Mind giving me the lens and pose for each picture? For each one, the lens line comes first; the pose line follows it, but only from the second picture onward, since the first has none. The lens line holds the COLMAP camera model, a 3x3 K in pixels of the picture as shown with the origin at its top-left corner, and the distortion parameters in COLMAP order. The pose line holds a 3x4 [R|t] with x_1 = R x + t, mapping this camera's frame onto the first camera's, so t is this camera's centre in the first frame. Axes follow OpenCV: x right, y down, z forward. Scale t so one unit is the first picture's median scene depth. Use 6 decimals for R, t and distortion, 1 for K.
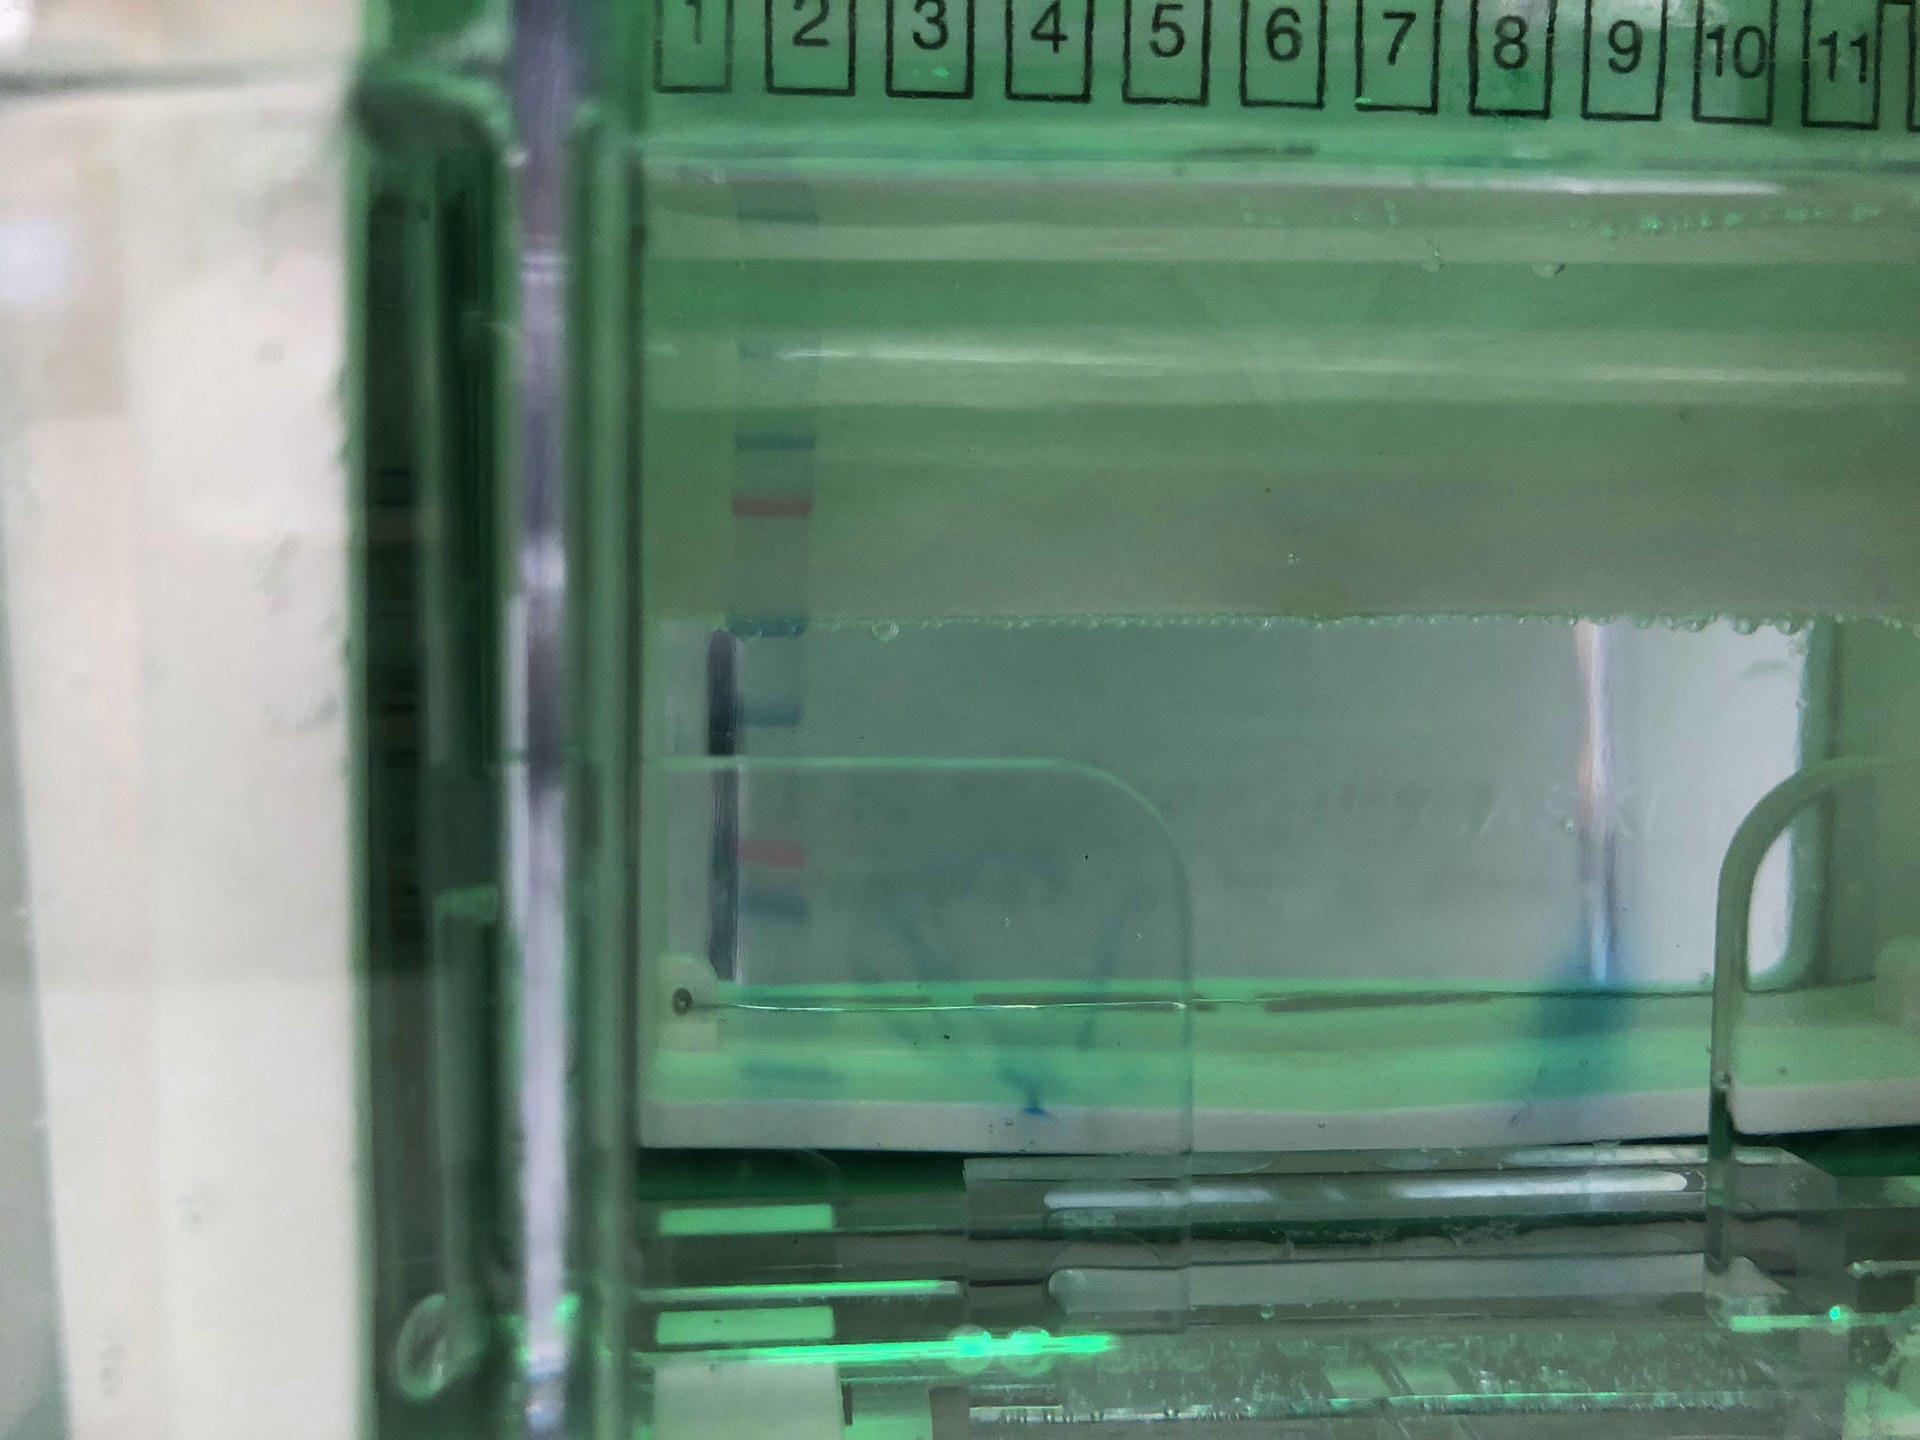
lens RADIAL K [[1701.7, 0, 925.3], [0, 1701.7, 708.2], [0, 0, 1]] dist [-0.032189, -0.007439]
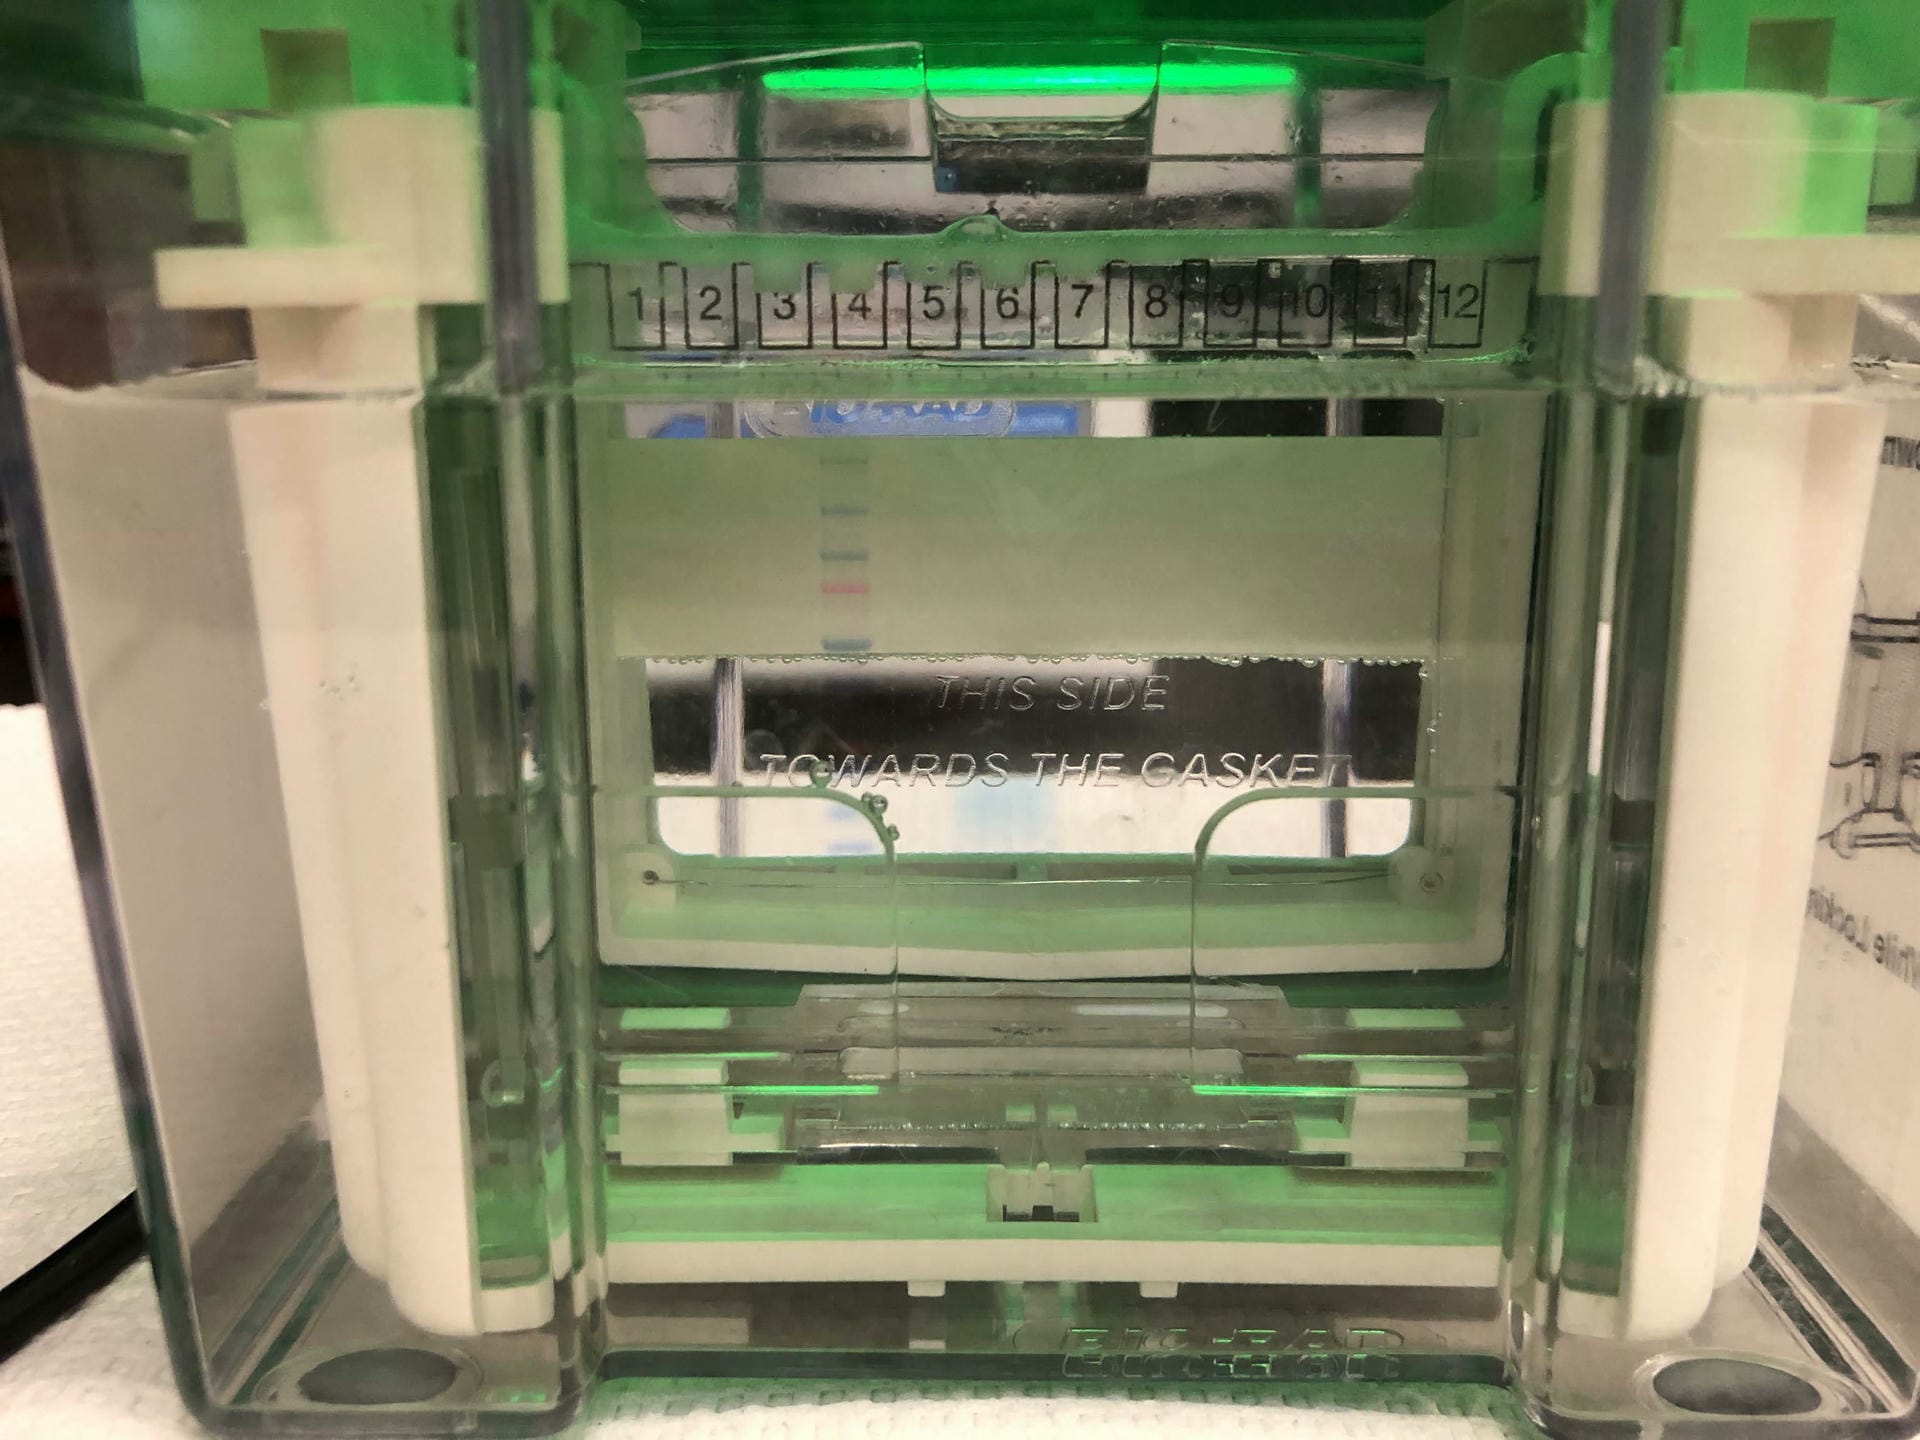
lens RADIAL K [[1540.2, 0, 941.0], [0, 1540.2, 684.7], [0, 0, 1]] dist [0.007224, -0.019624]
pose [[0.996968, 0.010638, -0.077079, 0.268431], [0.001934, 0.986917, 0.161221, -0.280780], [0.077786, -0.160881, 0.983904, -0.494042]]
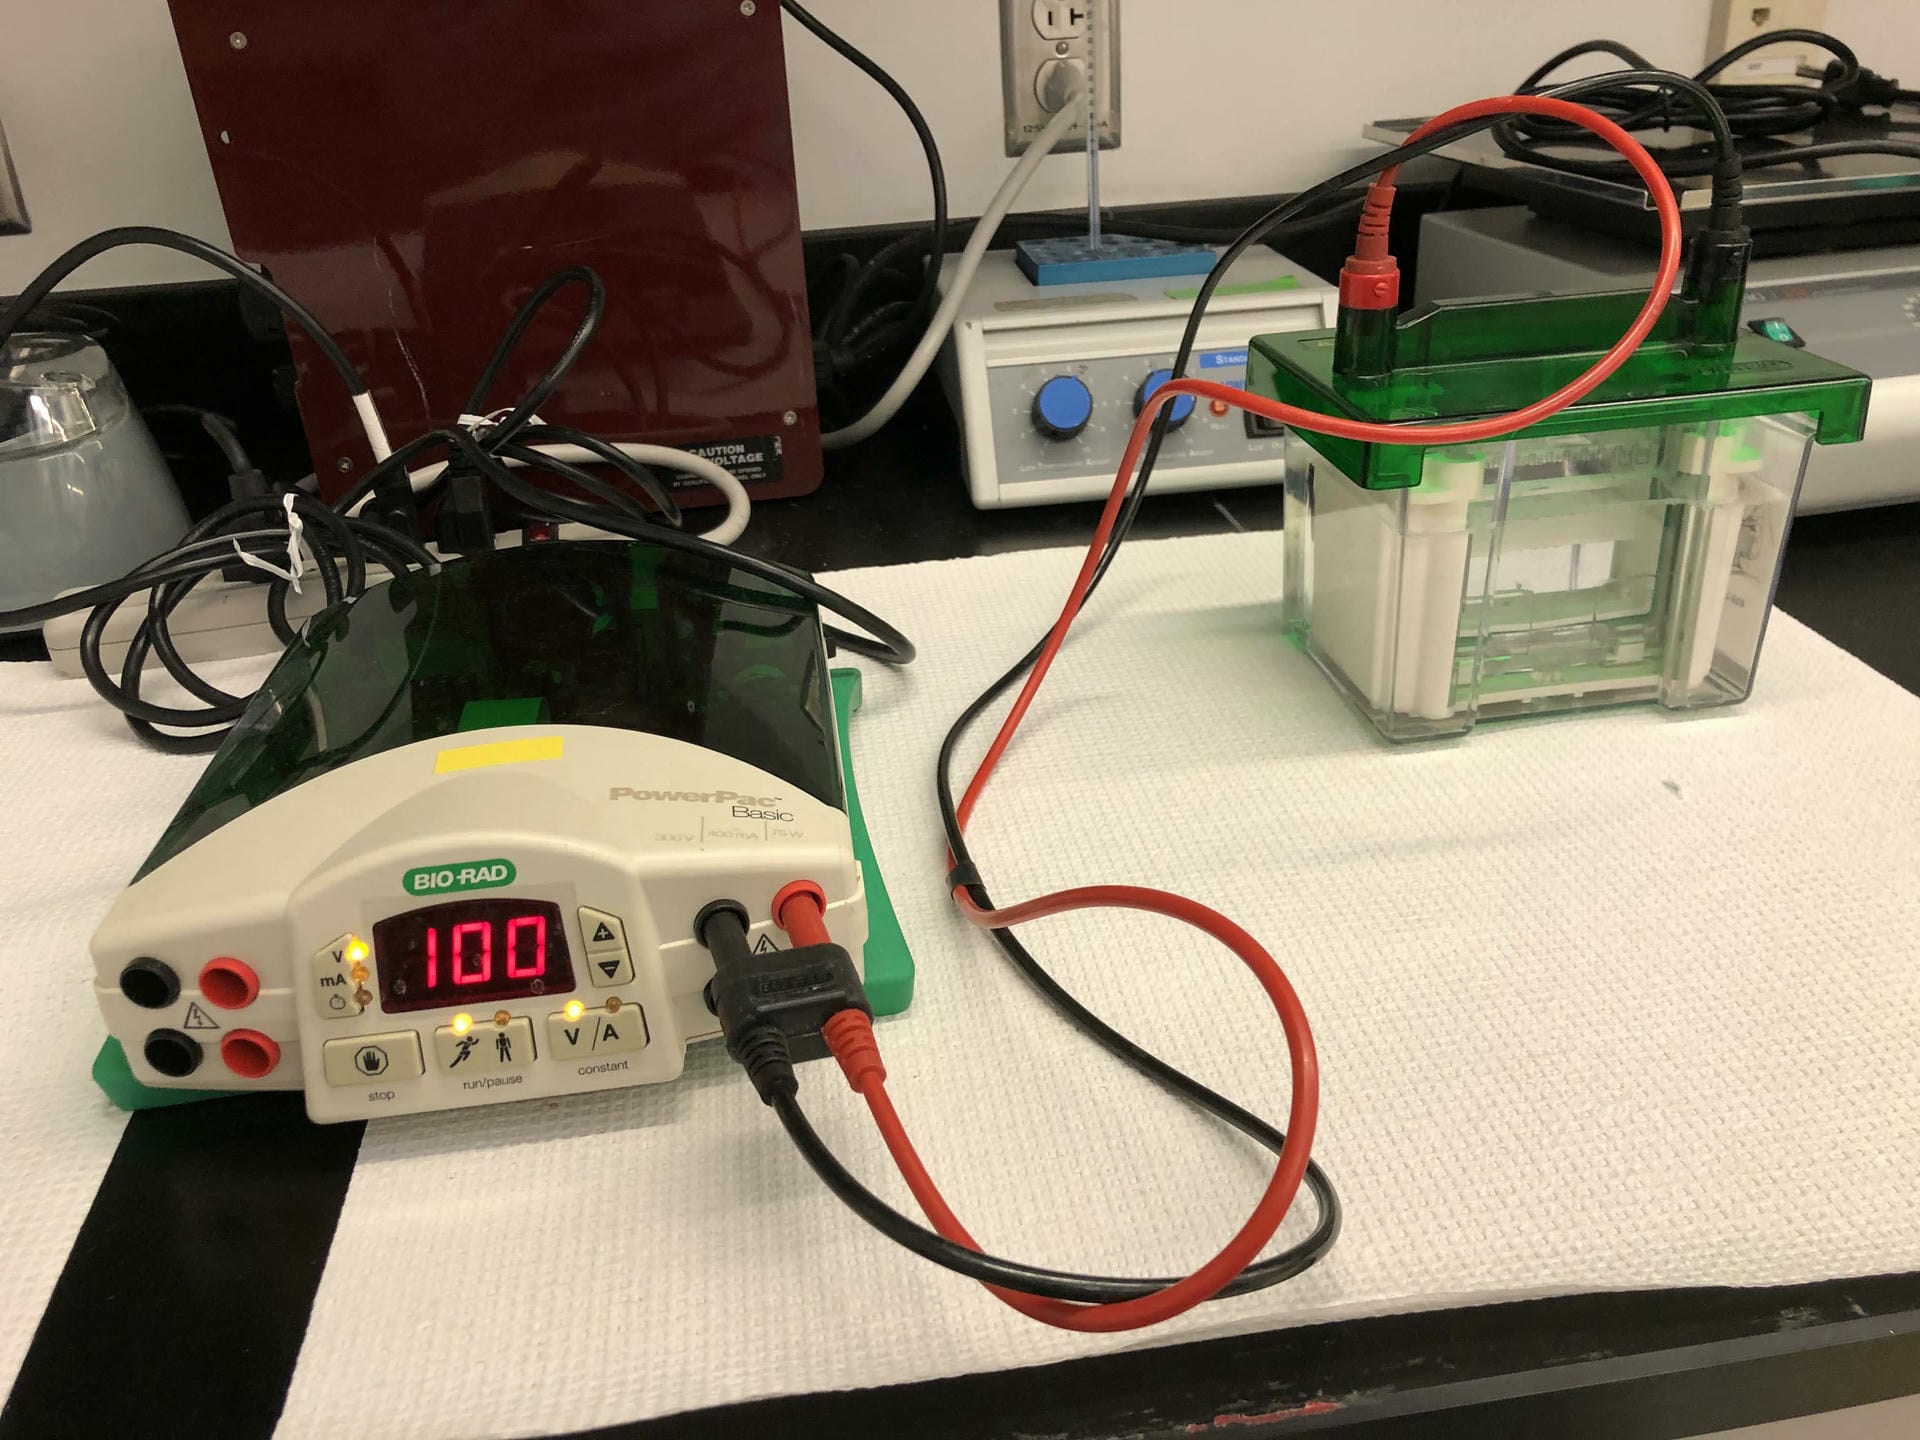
lens RADIAL K [[1540.2, 0, 961.7], [0, 1540.2, 723.1], [0, 0, 1]] dist [0.007224, -0.019624]
pose [[0.994147, -0.085585, 0.065933, -2.506952], [0.051946, 0.913773, 0.402890, -2.001633], [-0.094729, -0.397107, 0.912871, -4.603307]]
